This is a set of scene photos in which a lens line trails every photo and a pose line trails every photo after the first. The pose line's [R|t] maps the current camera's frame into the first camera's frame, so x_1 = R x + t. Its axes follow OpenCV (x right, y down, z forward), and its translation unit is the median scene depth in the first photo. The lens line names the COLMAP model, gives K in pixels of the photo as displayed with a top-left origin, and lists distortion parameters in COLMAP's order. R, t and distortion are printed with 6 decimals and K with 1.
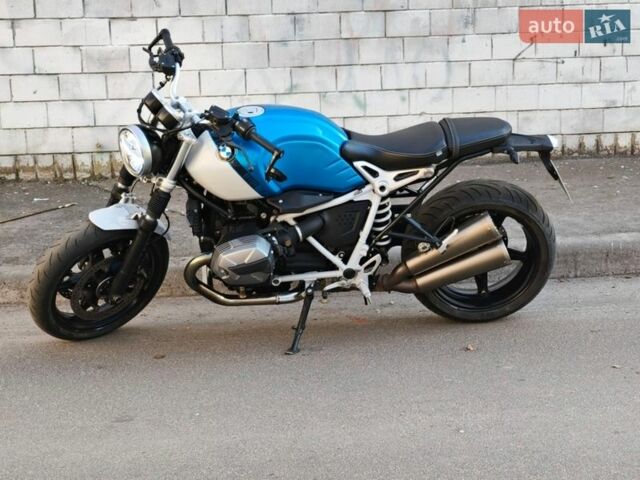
lens RADIAL K [[1271.1, 0, 320.0], [0, 1271.1, 240.0], [0, 0, 1]] dist [0.041207, 0.338383]
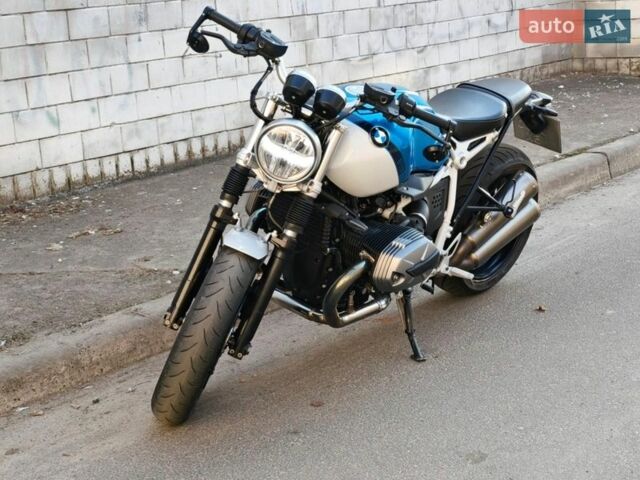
lens RADIAL K [[1271.1, 0, 320.0], [0, 1271.1, 240.0], [0, 0, 1]] dist [0.041207, 0.338383]
pose [[0.675918, -0.174532, 0.716012, -0.475658], [0.203777, 0.977936, 0.046012, -0.032561], [-0.708244, 0.114806, 0.696570, 0.294454]]
